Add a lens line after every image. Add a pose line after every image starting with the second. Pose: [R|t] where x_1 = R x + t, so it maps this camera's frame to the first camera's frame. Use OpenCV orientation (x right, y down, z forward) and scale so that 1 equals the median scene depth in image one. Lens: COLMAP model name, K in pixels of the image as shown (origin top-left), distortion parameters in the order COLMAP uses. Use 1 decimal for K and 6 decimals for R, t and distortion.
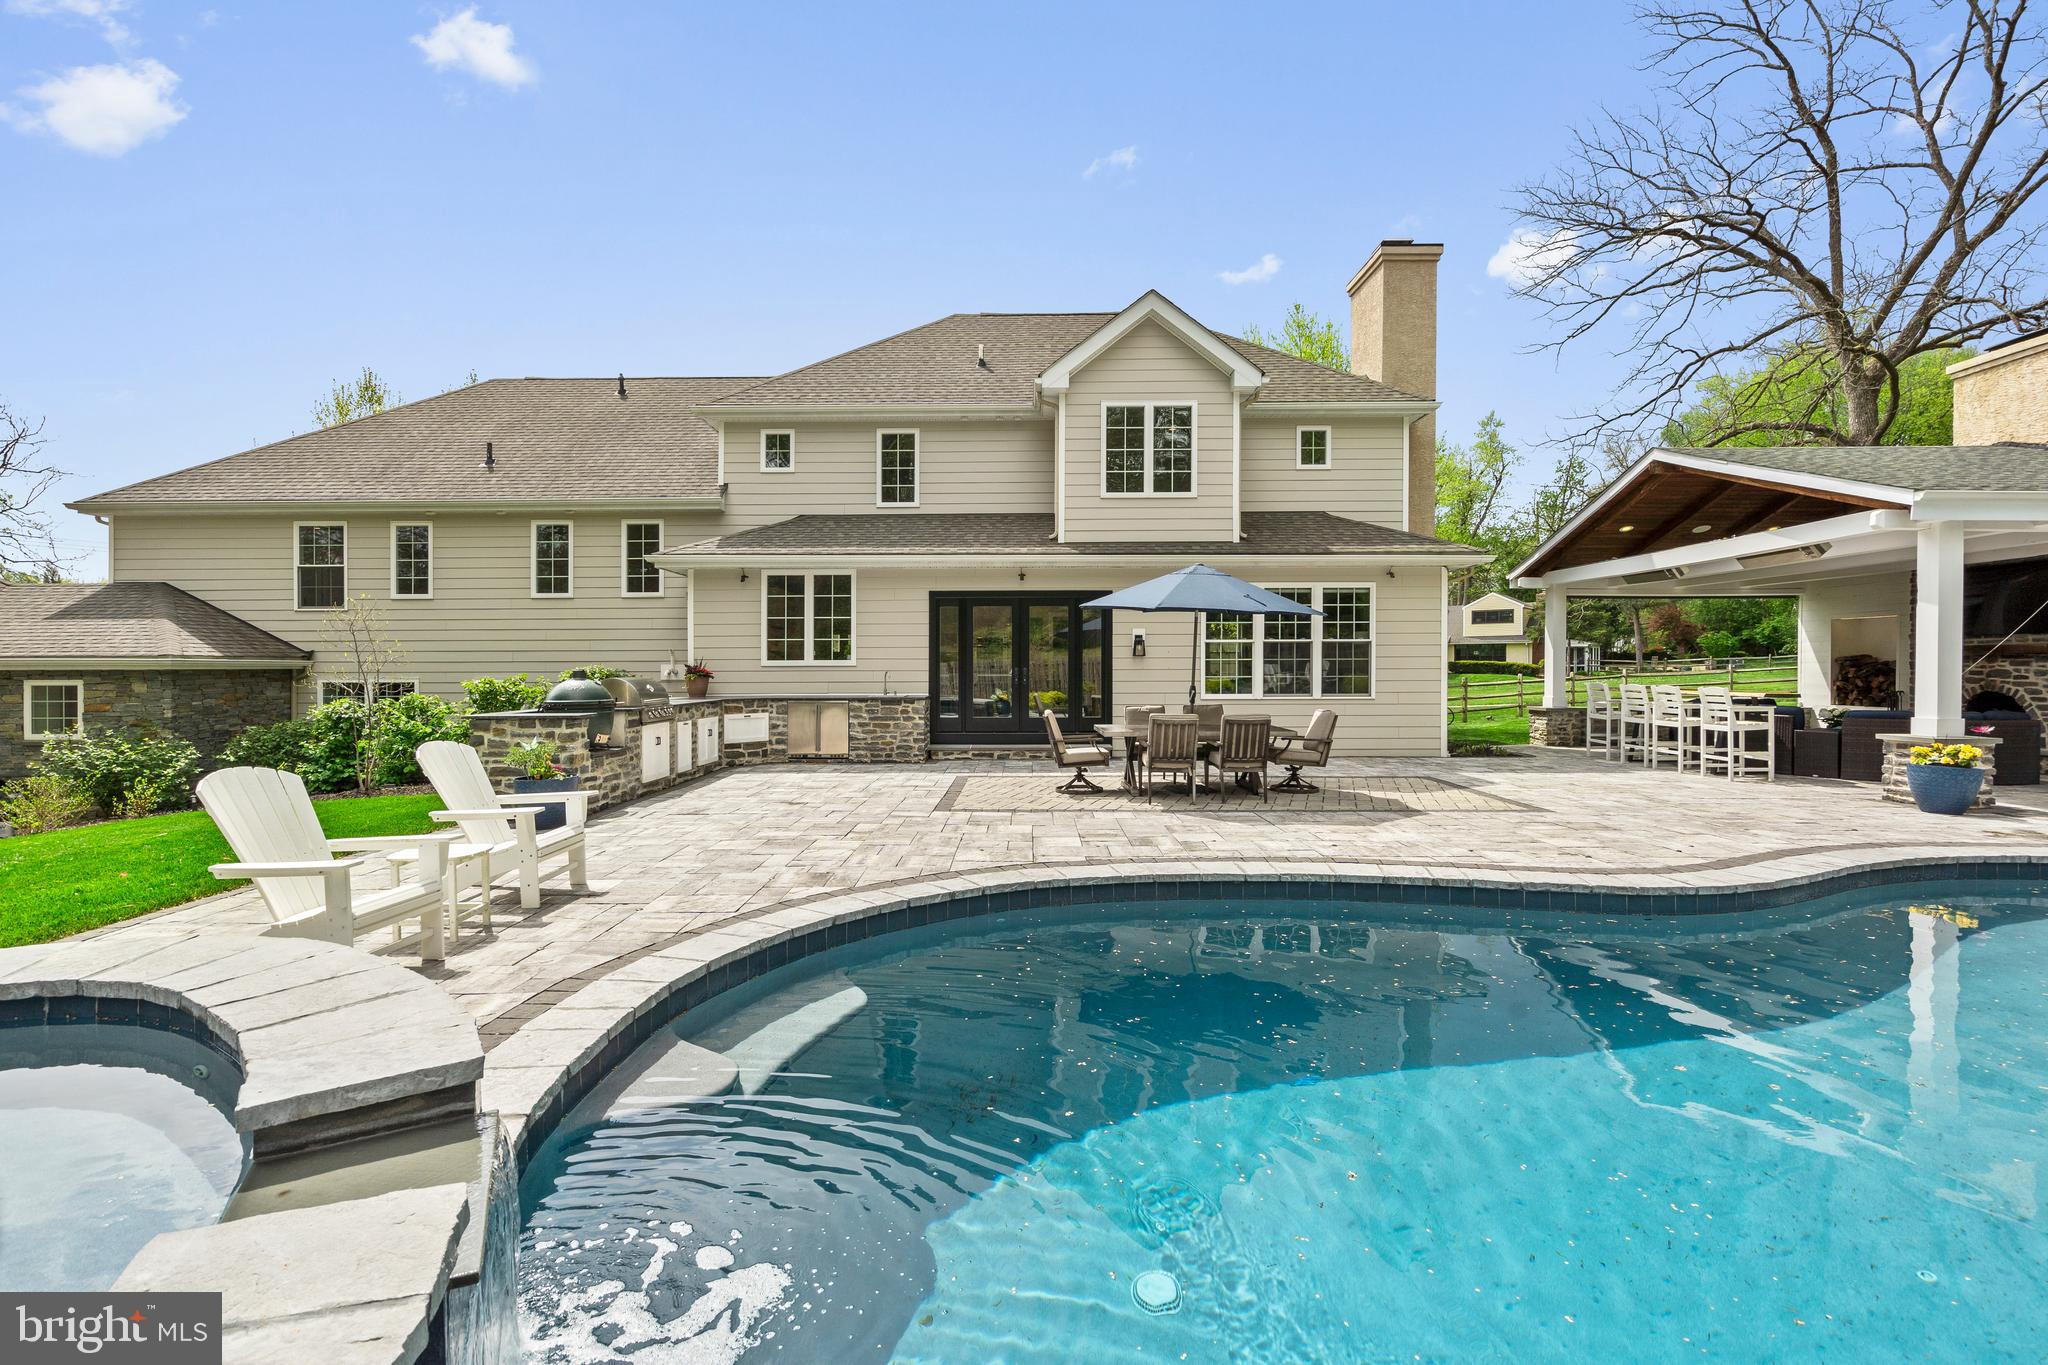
lens RADIAL K [[949.1, 0, 1017.0], [0, 949.1, 687.4], [0, 0, 1]] dist [-0.005149, 0.002381]
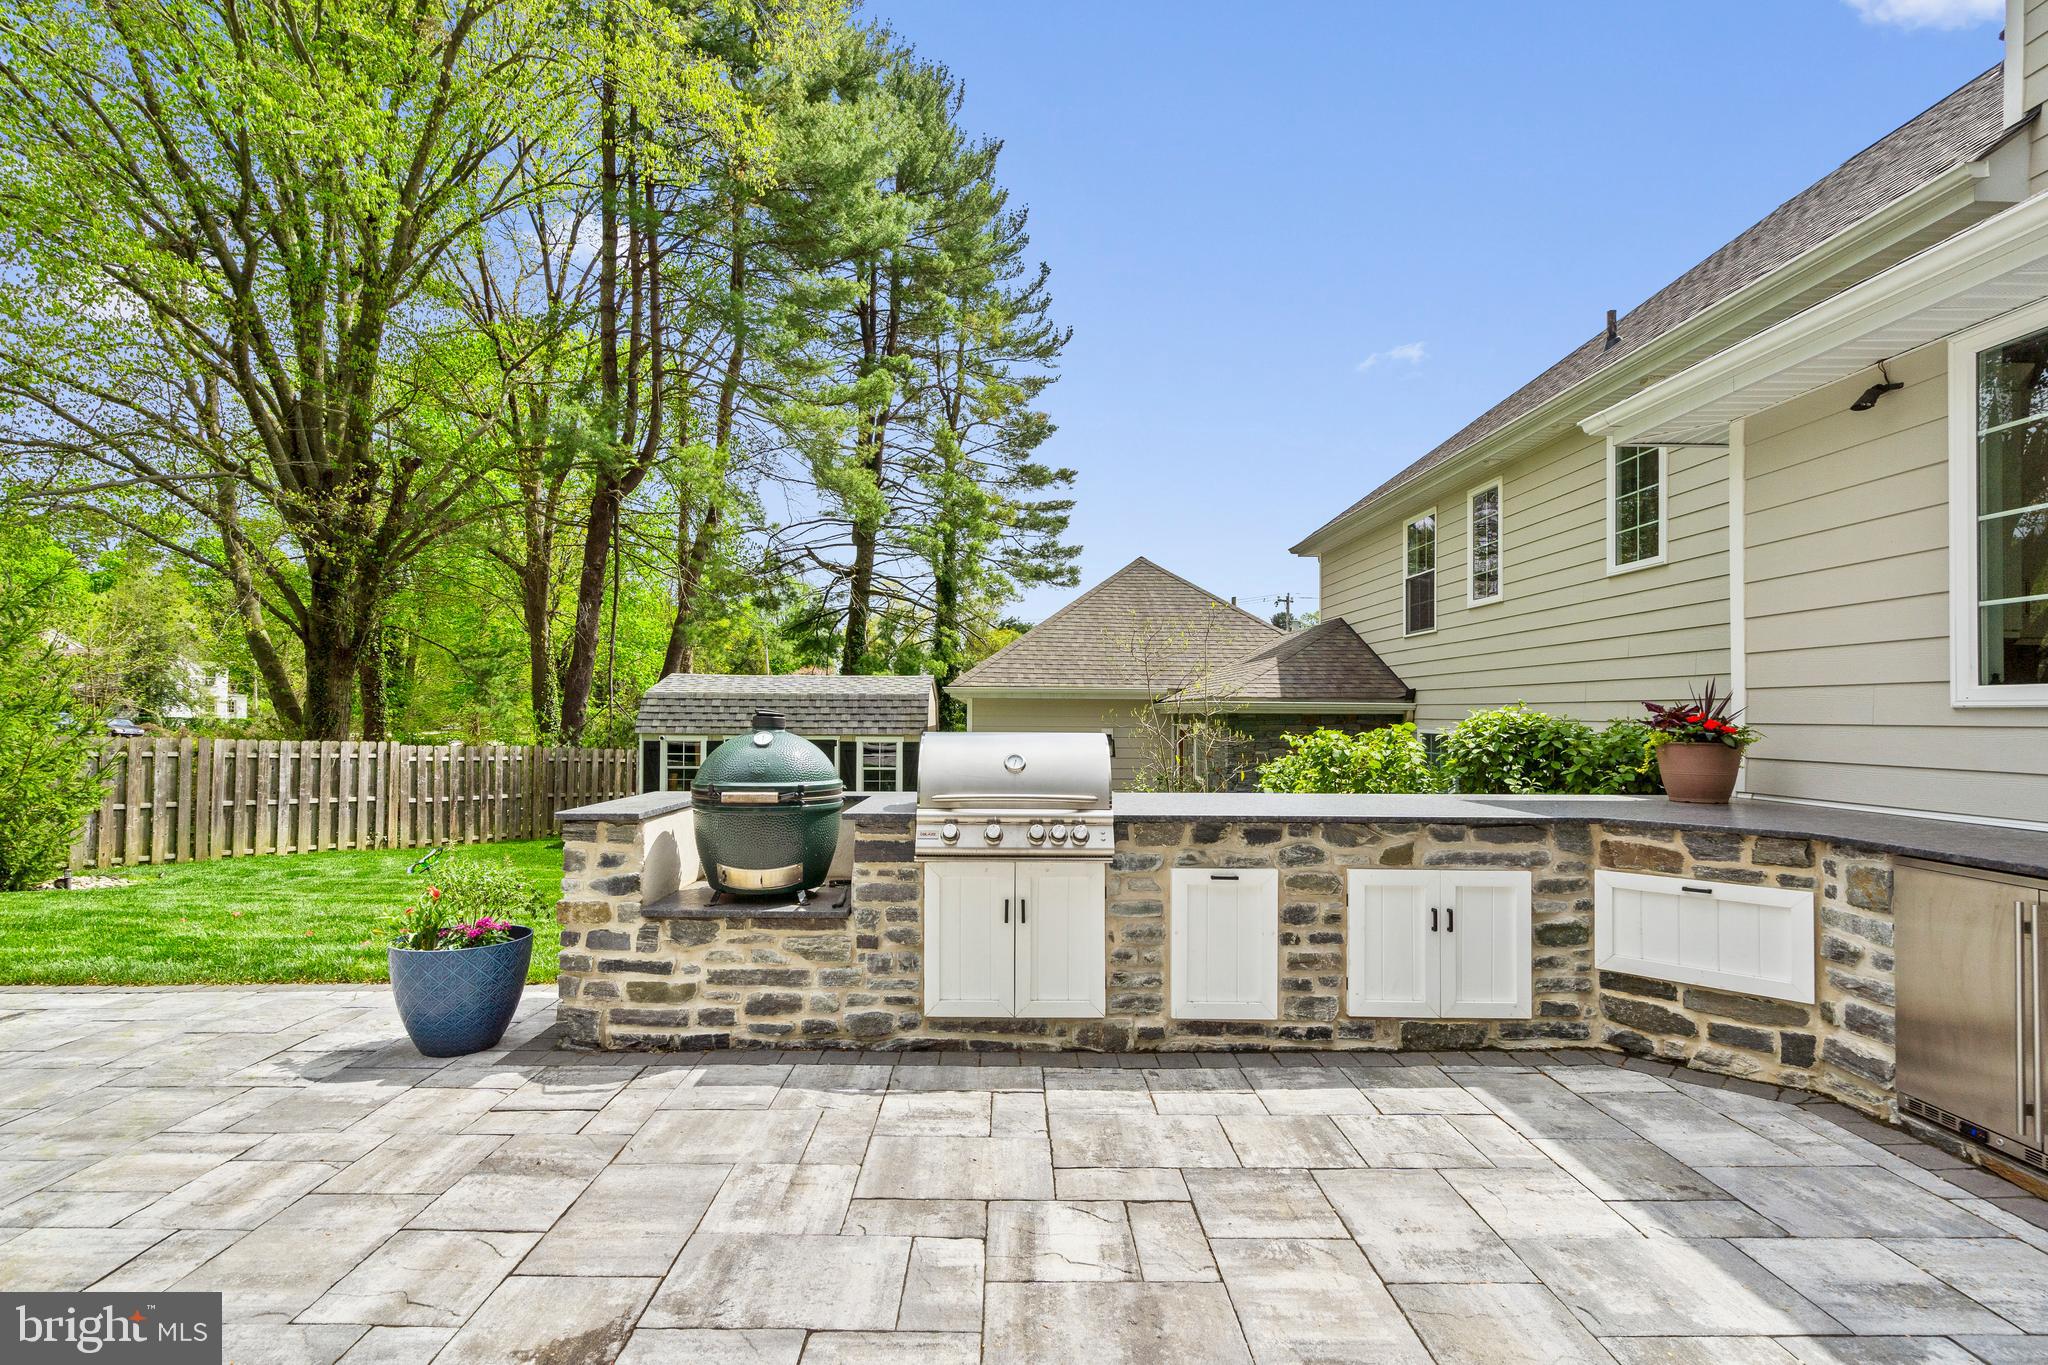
lens RADIAL K [[949.1, 0, 976.4], [0, 949.1, 712.6], [0, 0, 1]] dist [-0.005149, 0.002381]
pose [[0.023240, 0.001843, -0.999728, -0.020069], [-0.027756, 0.999614, 0.001198, -0.013608], [0.999345, 0.027720, 0.023282, 0.719484]]
